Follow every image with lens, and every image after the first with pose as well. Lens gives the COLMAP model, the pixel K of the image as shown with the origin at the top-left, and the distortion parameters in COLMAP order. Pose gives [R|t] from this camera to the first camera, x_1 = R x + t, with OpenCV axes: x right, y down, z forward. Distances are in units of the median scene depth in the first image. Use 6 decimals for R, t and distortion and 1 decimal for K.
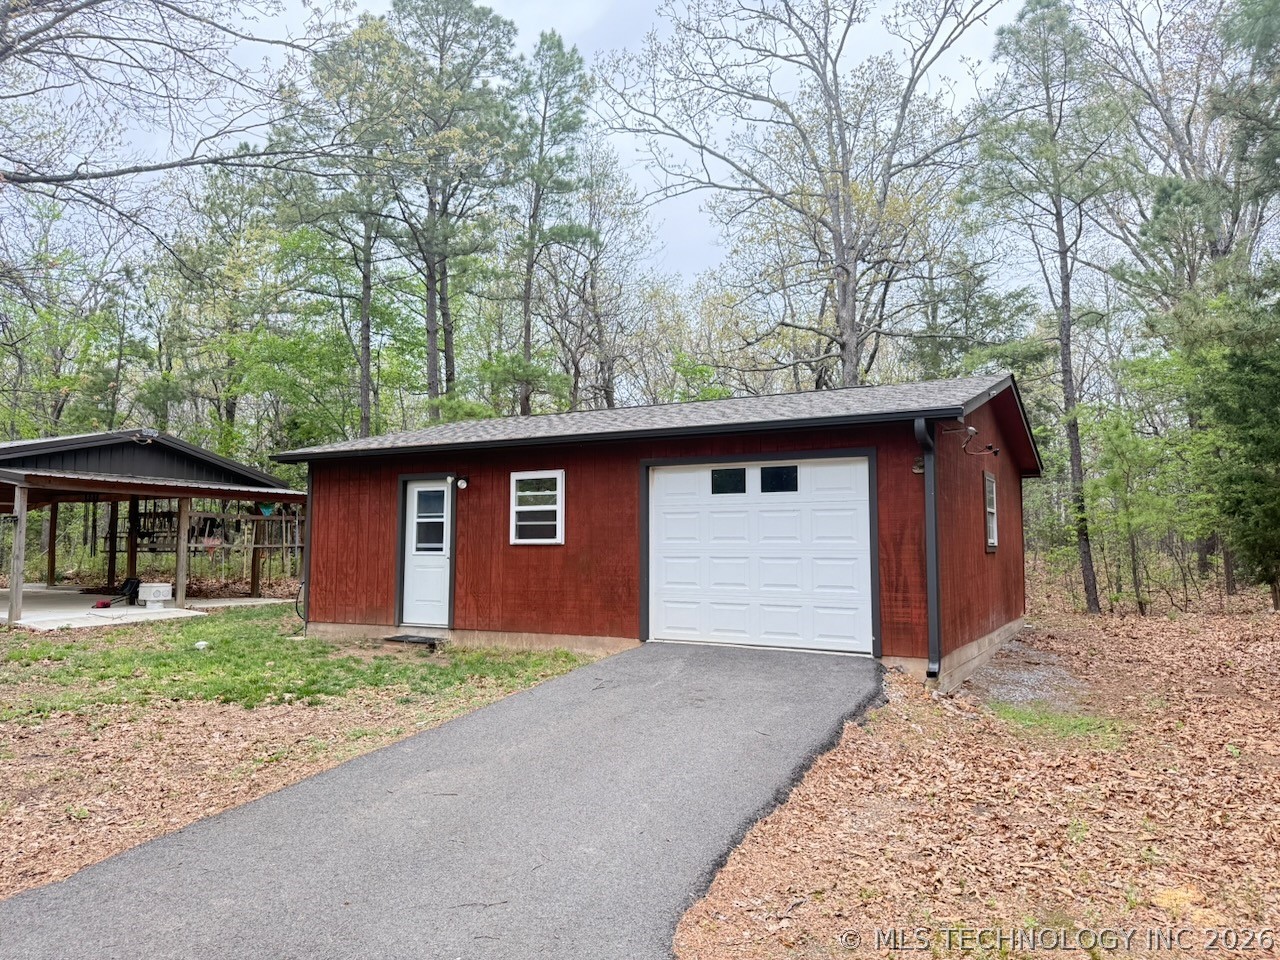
lens RADIAL K [[909.1, 0, 638.9], [0, 909.1, 473.9], [0, 0, 1]] dist [0.029980, -0.036208]
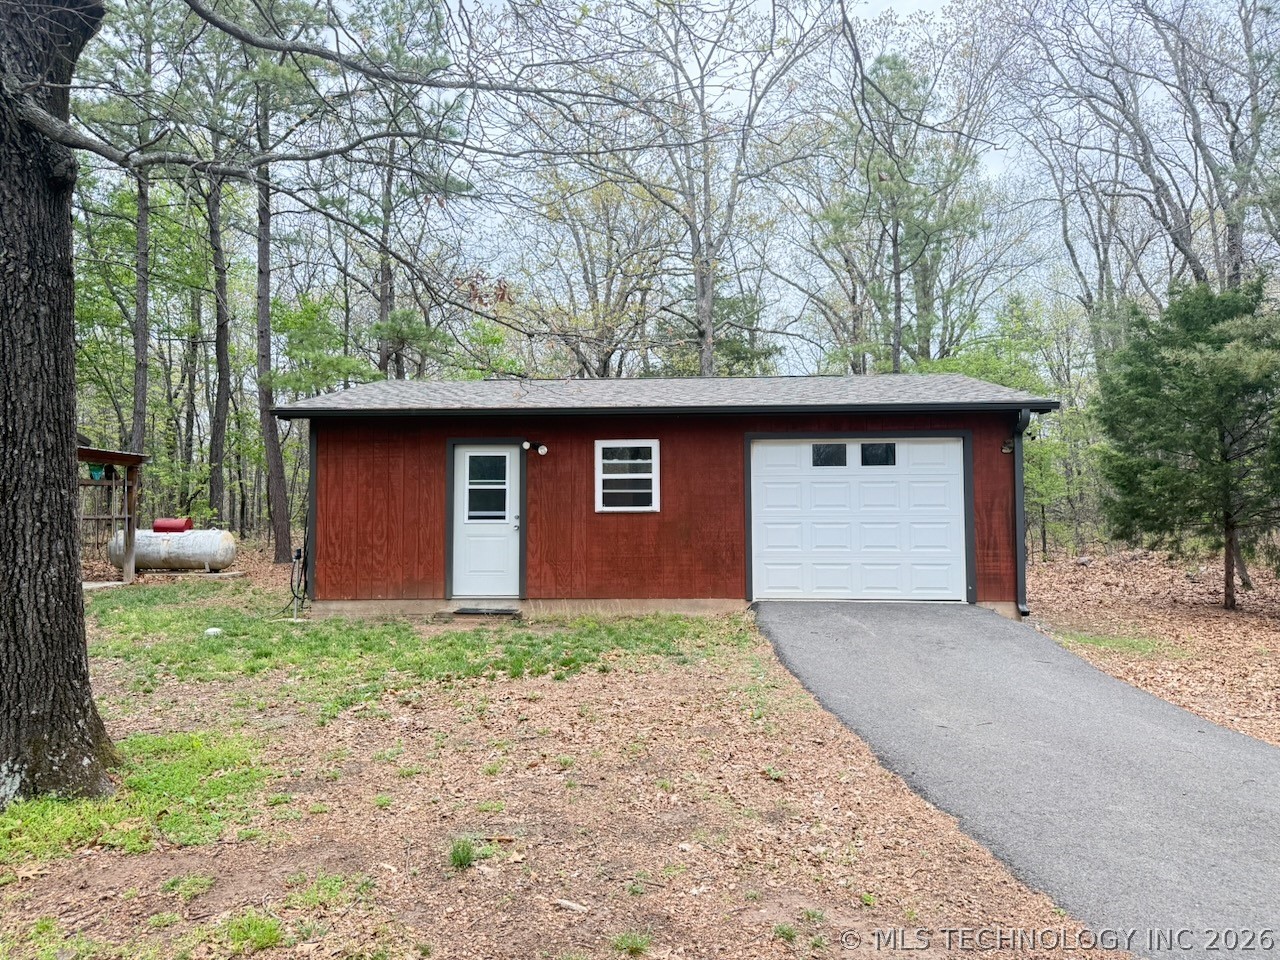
lens RADIAL K [[909.1, 0, 637.8], [0, 909.1, 483.6], [0, 0, 1]] dist [0.029980, -0.036208]
pose [[0.899148, 0.013872, 0.437425, -0.550542], [-0.030908, 0.999015, 0.031852, 0.013306], [-0.436552, -0.042160, 0.898691, 0.085891]]
